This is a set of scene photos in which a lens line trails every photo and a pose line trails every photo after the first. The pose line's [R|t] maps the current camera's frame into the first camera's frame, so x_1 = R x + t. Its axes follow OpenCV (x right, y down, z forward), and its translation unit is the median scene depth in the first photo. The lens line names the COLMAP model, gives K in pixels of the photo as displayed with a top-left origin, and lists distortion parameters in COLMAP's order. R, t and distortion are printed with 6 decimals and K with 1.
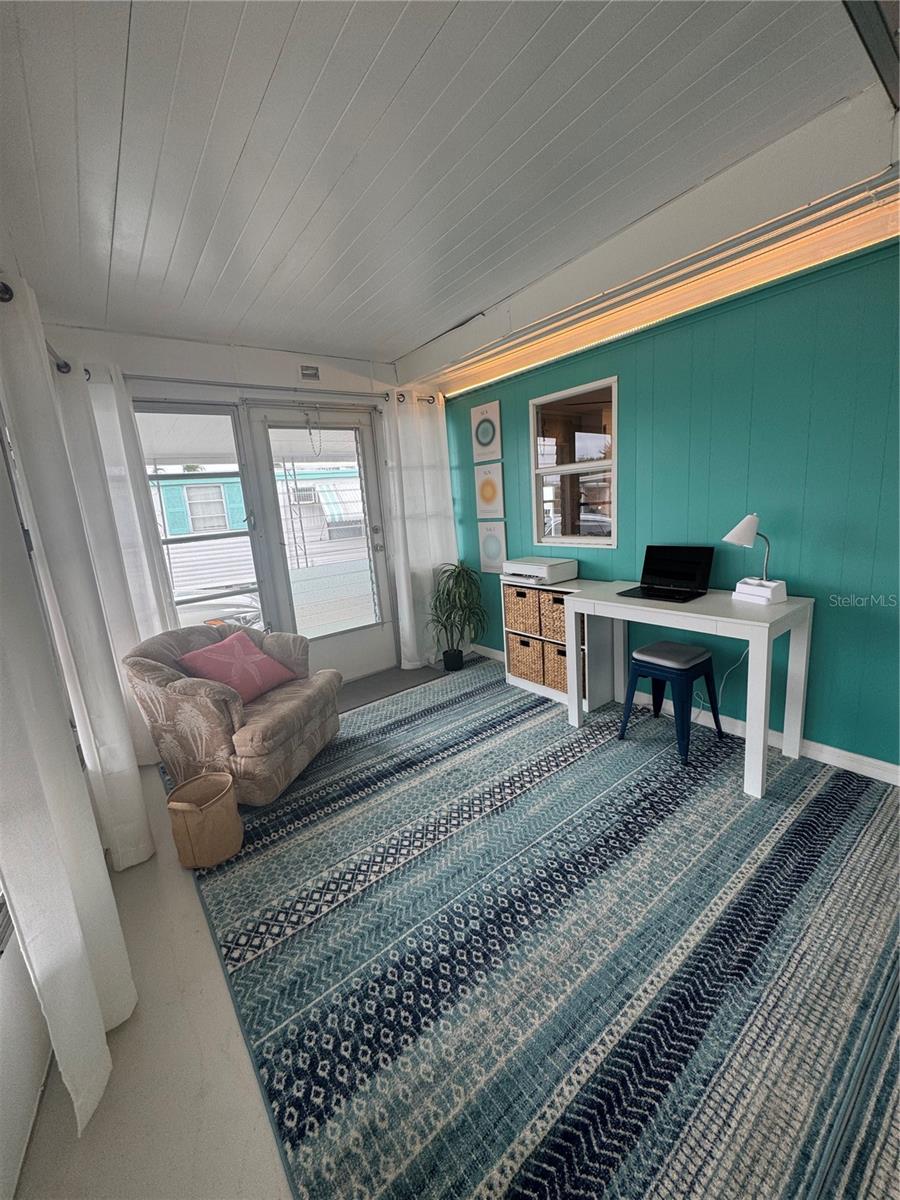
lens RADIAL K [[477.9, 0, 451.6], [0, 477.9, 597.9], [0, 0, 1]] dist [-0.002207, -0.000229]
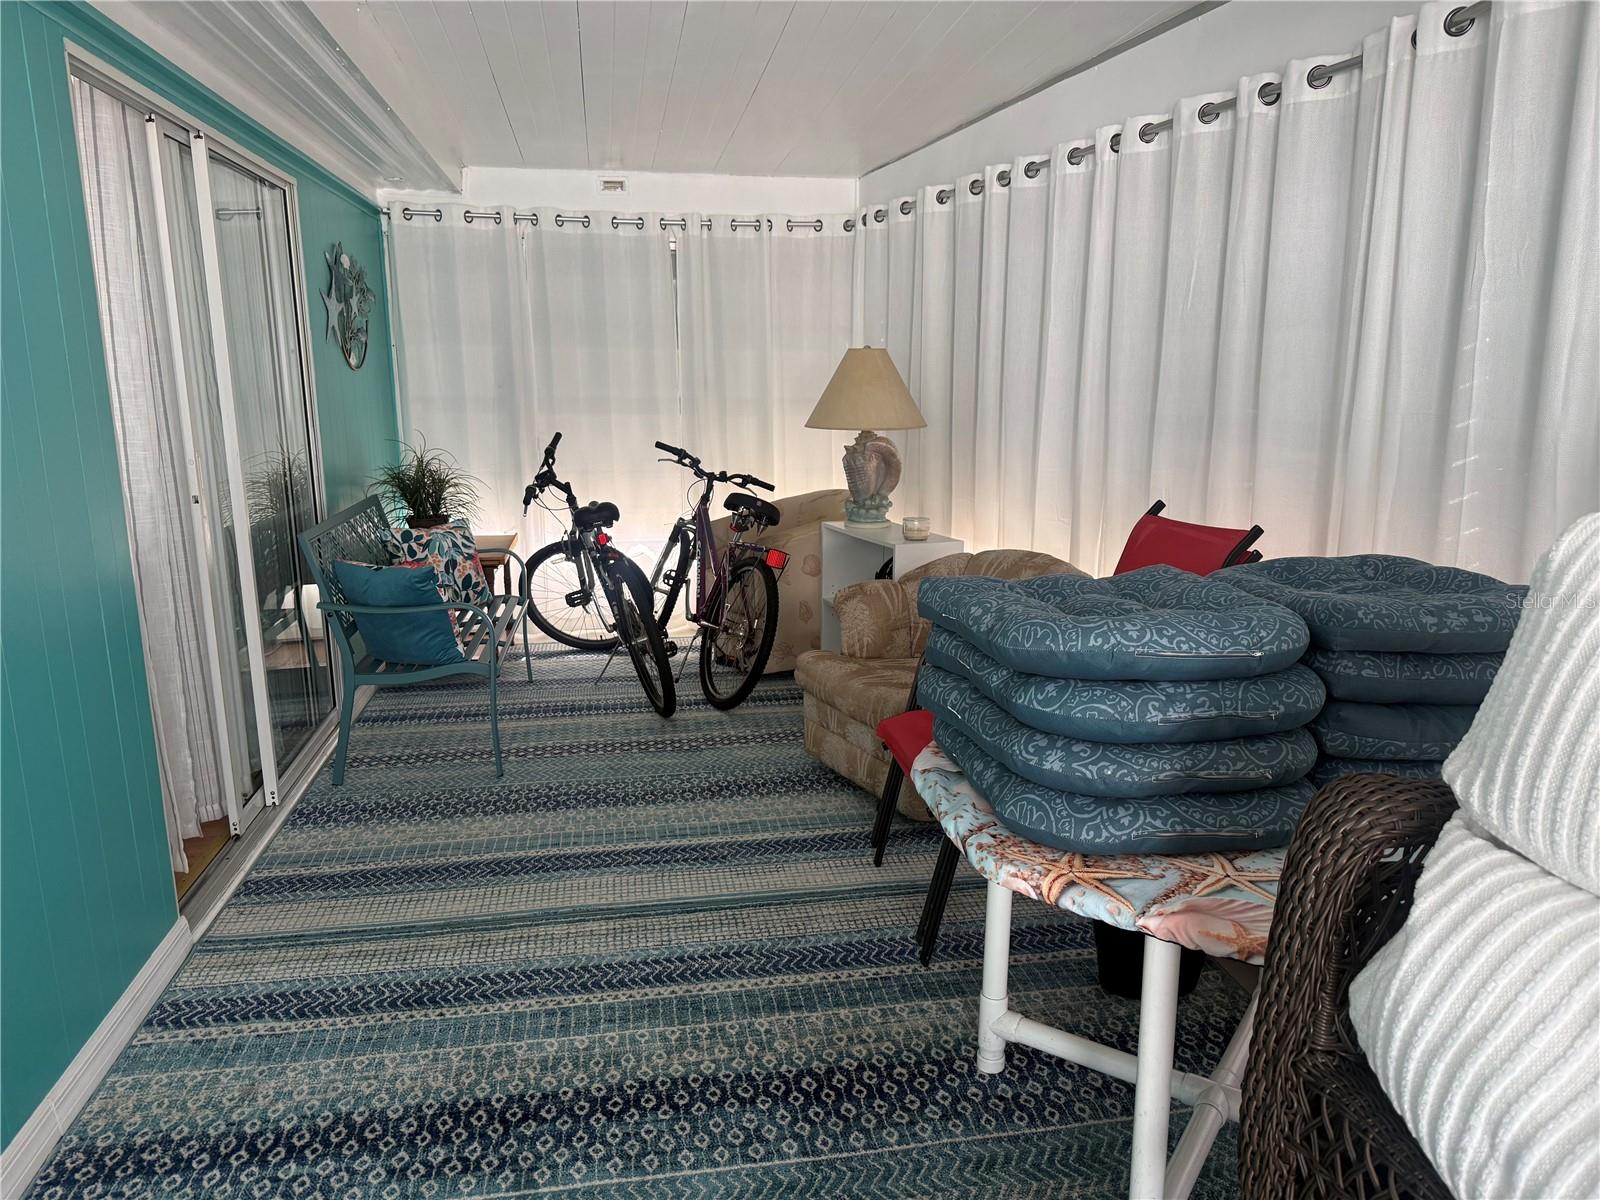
lens RADIAL K [[1119.9, 0, 799.4], [0, 1119.9, 603.7], [0, 0, 1]] dist [0.135209, -0.212511]
pose [[-0.882376, -0.017968, 0.470202, -0.236783], [0.161358, 0.927126, 0.338233, -0.260975], [-0.442013, 0.374320, -0.815174, 1.238803]]
